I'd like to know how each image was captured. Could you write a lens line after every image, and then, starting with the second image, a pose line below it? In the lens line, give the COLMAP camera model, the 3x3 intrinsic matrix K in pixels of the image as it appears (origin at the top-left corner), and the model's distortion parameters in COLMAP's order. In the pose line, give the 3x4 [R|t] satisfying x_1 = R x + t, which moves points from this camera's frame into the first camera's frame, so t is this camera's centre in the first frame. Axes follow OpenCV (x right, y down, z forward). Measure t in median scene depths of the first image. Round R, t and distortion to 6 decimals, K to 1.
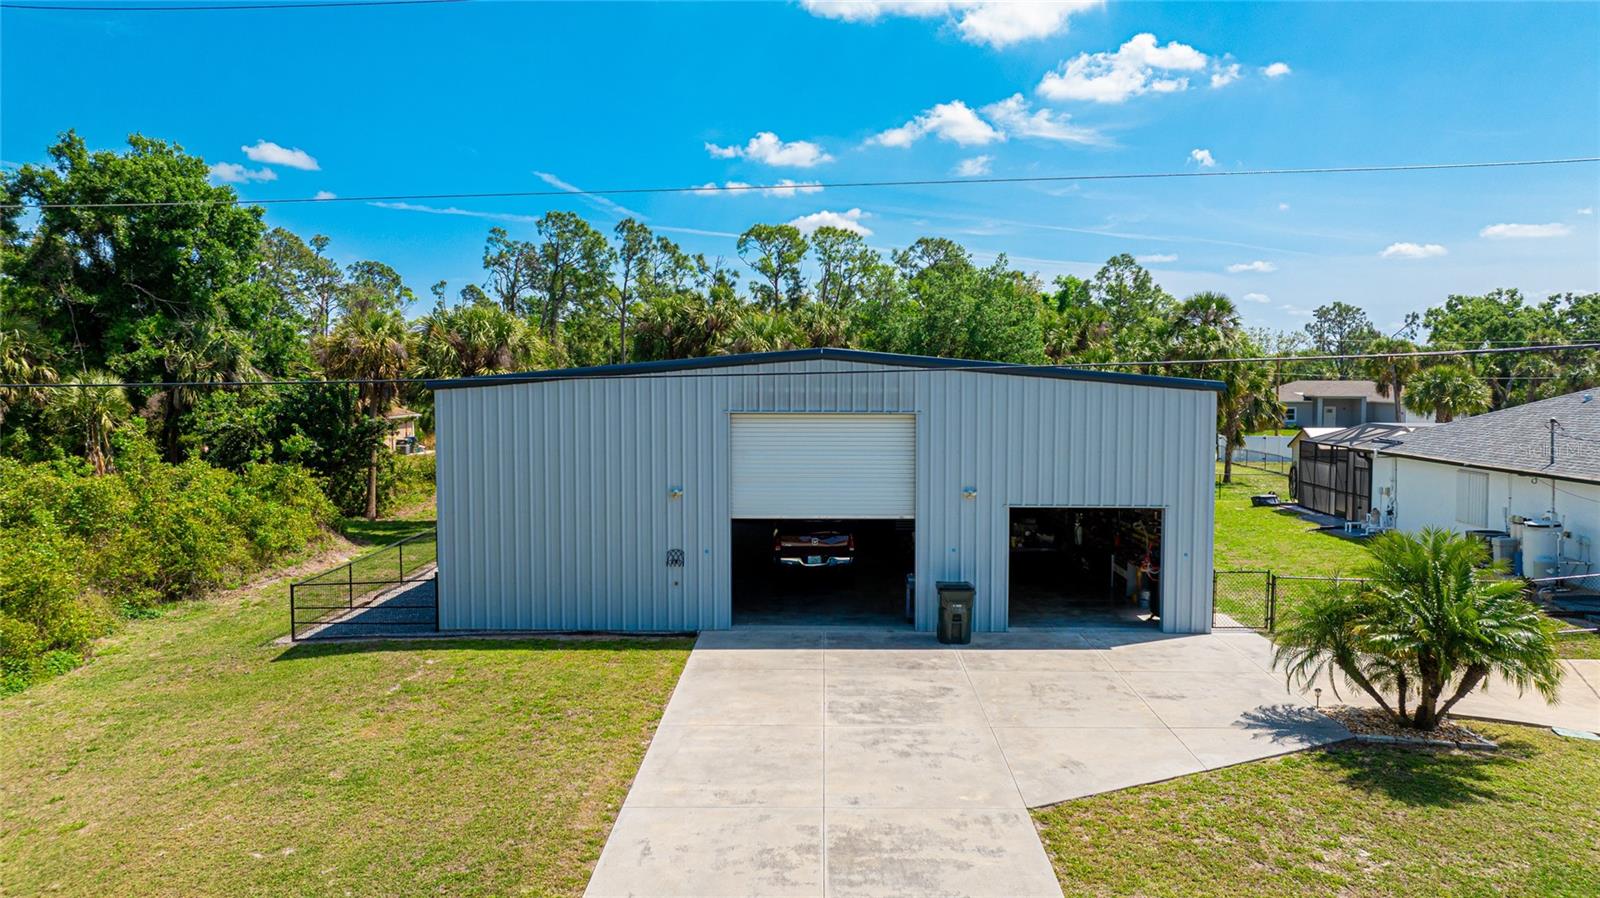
lens RADIAL K [[1132.3, 0, 806.3], [0, 1132.3, 444.8], [0, 0, 1]] dist [-0.047594, 0.054954]
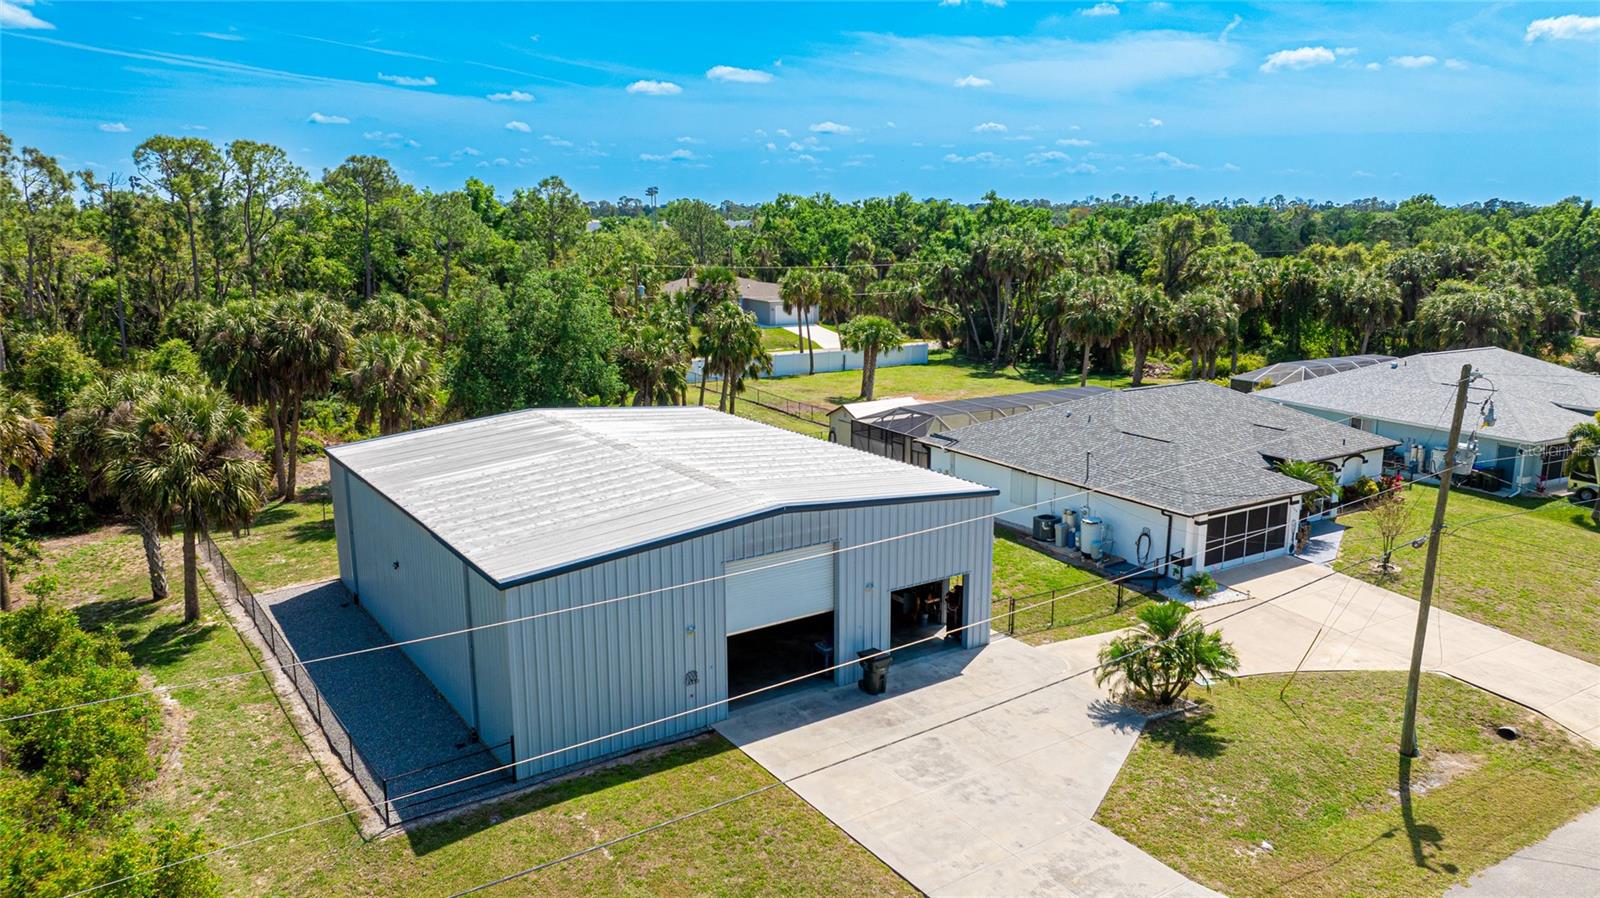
lens RADIAL K [[1132.3, 0, 806.3], [0, 1132.3, 444.8], [0, 0, 1]] dist [-0.047594, 0.054954]
pose [[0.814081, -0.118753, 0.568481, -0.352494], [0.033064, 0.986760, 0.158780, -0.180688], [-0.579810, -0.110464, 0.807229, -0.048338]]
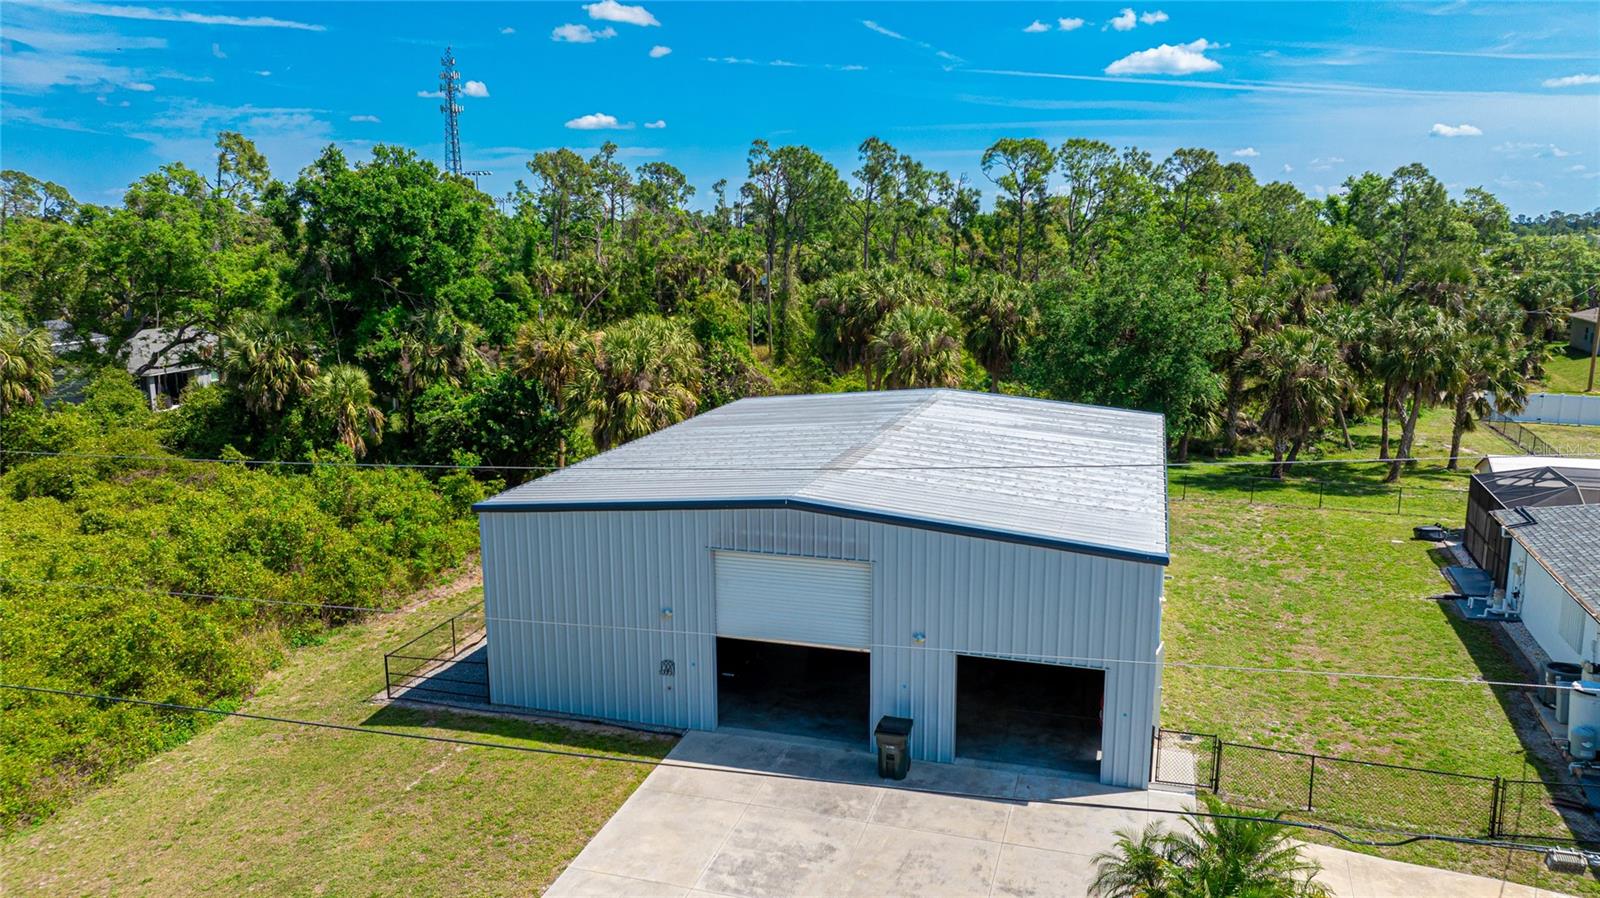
lens RADIAL K [[1130.8, 0, 801.7], [0, 1130.8, 443.2], [0, 0, 1]] dist [-0.014656, -0.001777]
pose [[0.960208, 0.045019, -0.275635, 0.159464], [-0.009058, 0.991424, 0.130373, -0.137396], [0.279140, -0.122689, 0.952380, -0.016757]]
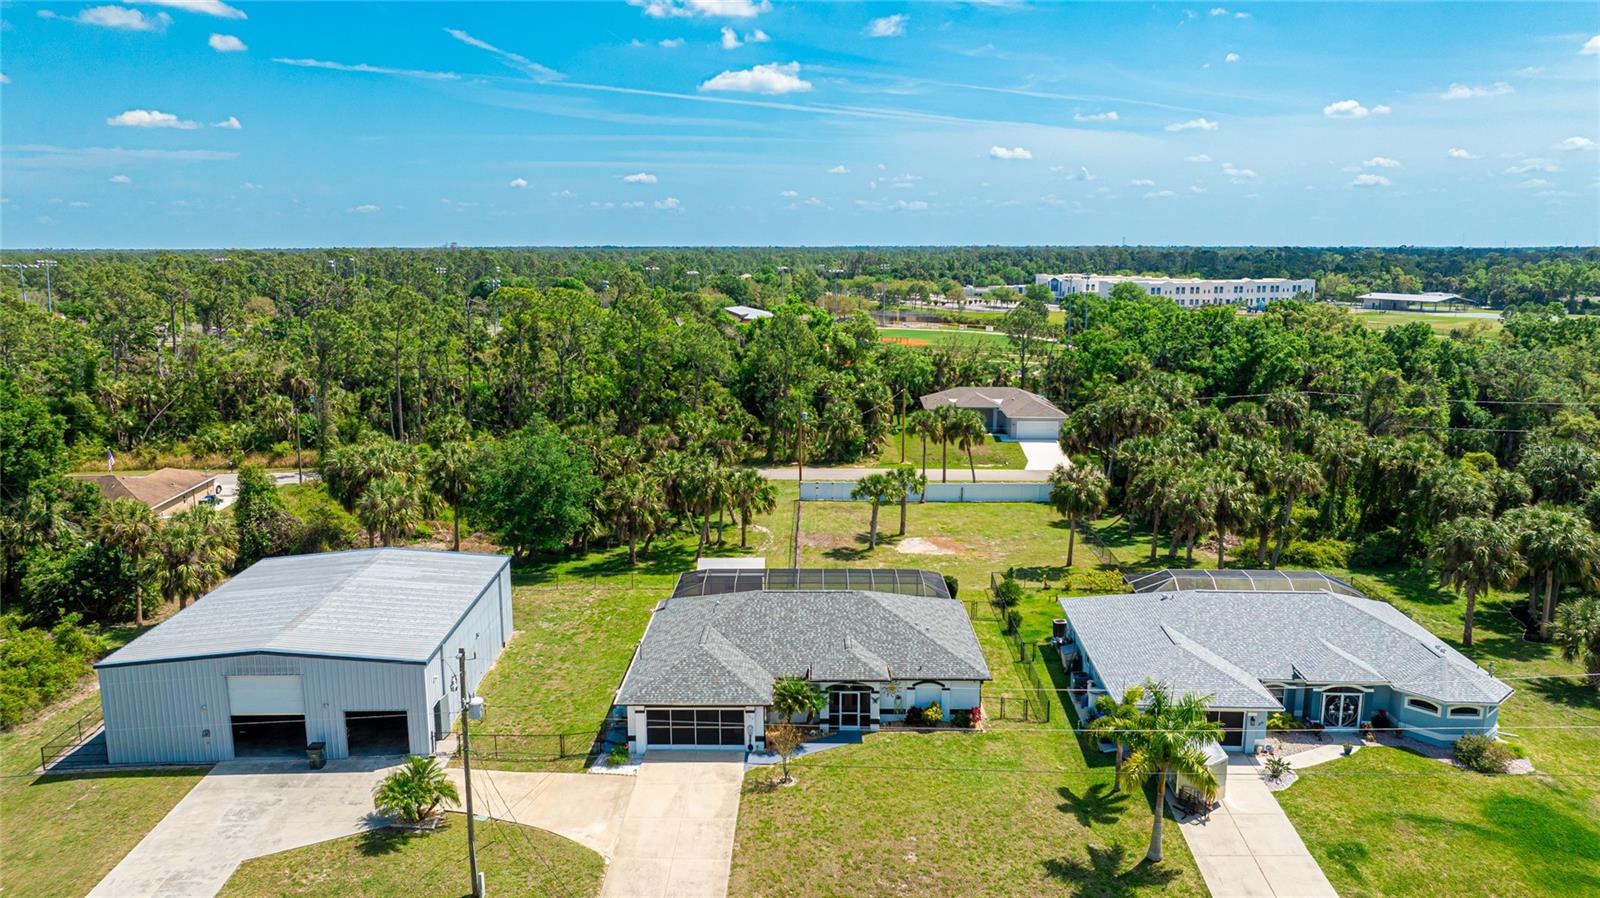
lens RADIAL K [[1132.3, 0, 806.3], [0, 1132.3, 444.8], [0, 0, 1]] dist [-0.047594, 0.054954]
pose [[0.998339, -0.011898, 0.056373, 0.513494], [0.004884, 0.992400, 0.122955, -0.396063], [-0.057408, -0.122476, 0.990810, -0.681306]]
